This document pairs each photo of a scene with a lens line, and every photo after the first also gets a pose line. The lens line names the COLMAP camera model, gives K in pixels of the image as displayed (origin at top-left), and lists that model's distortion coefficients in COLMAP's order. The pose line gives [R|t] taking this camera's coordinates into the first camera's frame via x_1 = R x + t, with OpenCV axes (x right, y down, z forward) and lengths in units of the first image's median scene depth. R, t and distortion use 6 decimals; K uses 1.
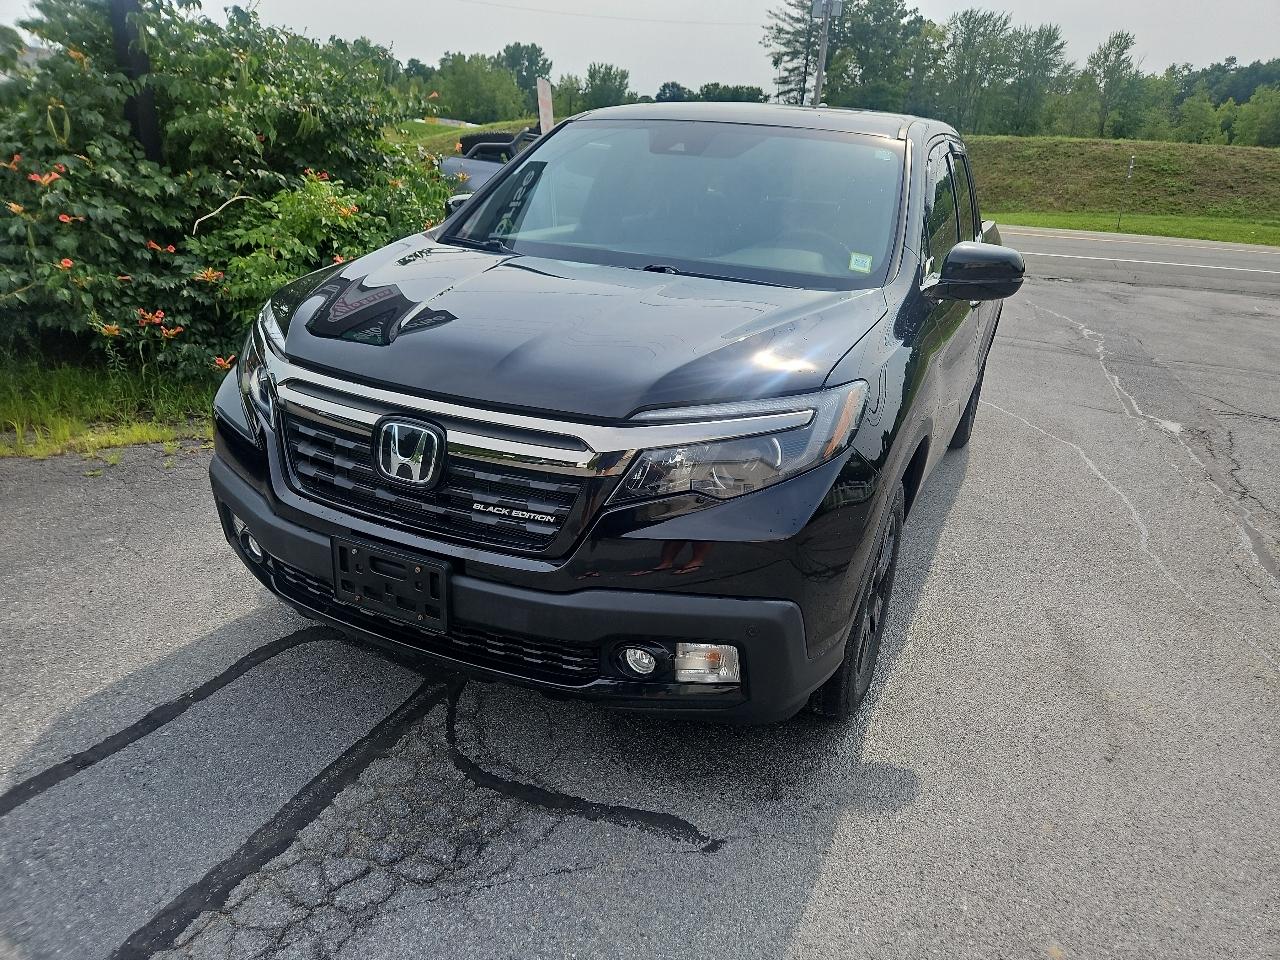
lens RADIAL K [[861.9, 0, 654.8], [0, 861.9, 476.8], [0, 0, 1]] dist [0.072981, -0.061520]
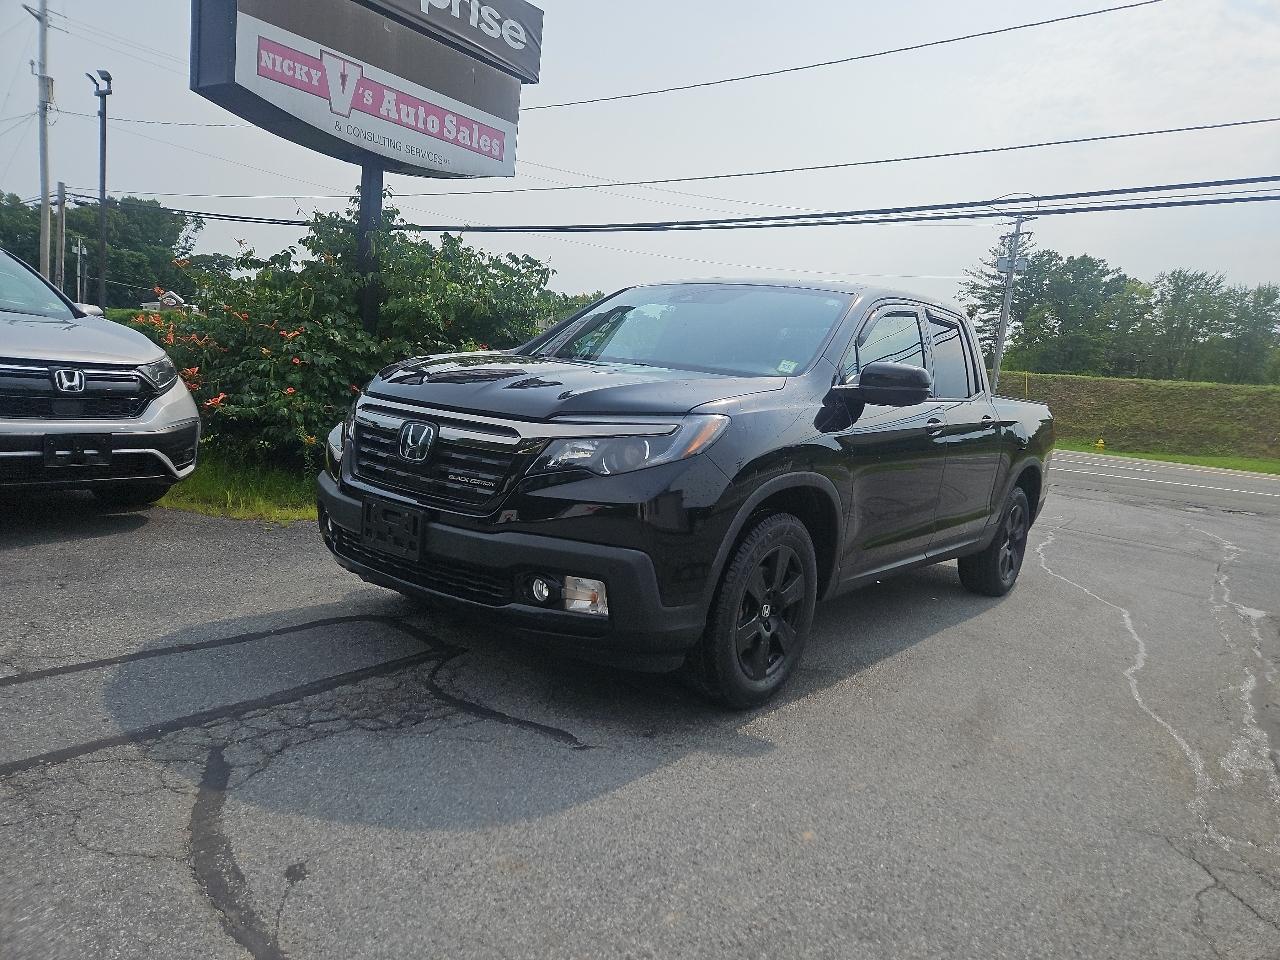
lens RADIAL K [[852.2, 0, 651.3], [0, 852.2, 480.4], [0, 0, 1]] dist [0.079095, -0.062249]
pose [[0.973328, 0.060566, -0.221280, 0.224740], [-0.113378, 0.965495, -0.234447, 0.170270], [0.199446, 0.253282, 0.946610, -0.160873]]
